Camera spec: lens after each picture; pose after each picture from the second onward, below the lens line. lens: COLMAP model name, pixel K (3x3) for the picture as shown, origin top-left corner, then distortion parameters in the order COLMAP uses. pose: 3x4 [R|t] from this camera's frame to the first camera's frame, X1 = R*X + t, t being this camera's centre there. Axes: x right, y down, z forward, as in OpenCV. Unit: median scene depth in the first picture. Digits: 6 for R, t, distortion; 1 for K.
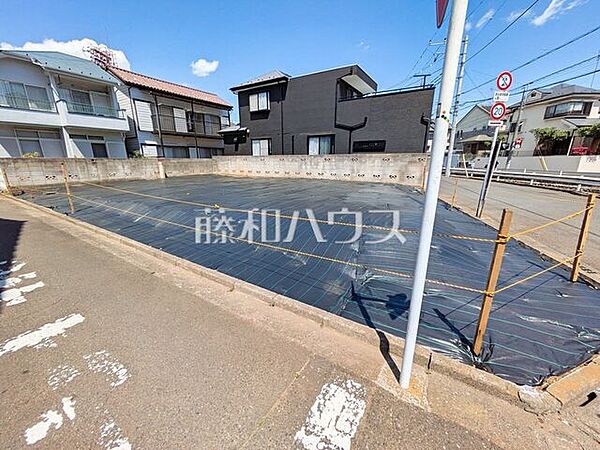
lens RADIAL K [[237.5, 0, 301.2], [0, 237.5, 224.8], [0, 0, 1]] dist [0.004806, -0.000001]
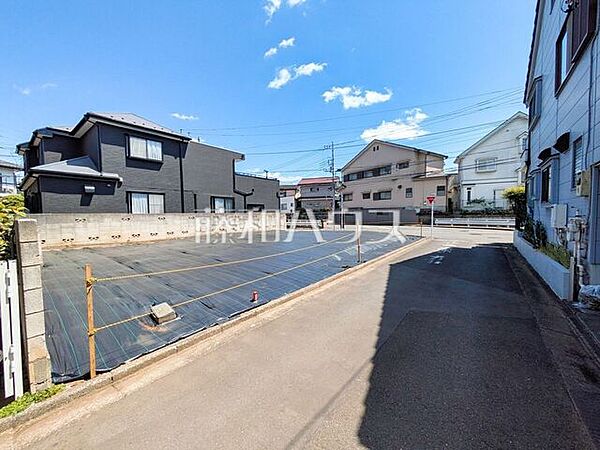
lens RADIAL K [[237.5, 0, 300.7], [0, 237.5, 222.4], [0, 0, 1]] dist [0.004806, -0.000001]
pose [[0.098476, -0.031867, 0.994629, -0.969089], [0.280545, 0.959836, 0.002976, -0.141848], [-0.954776, 0.278745, 0.103461, 0.510727]]
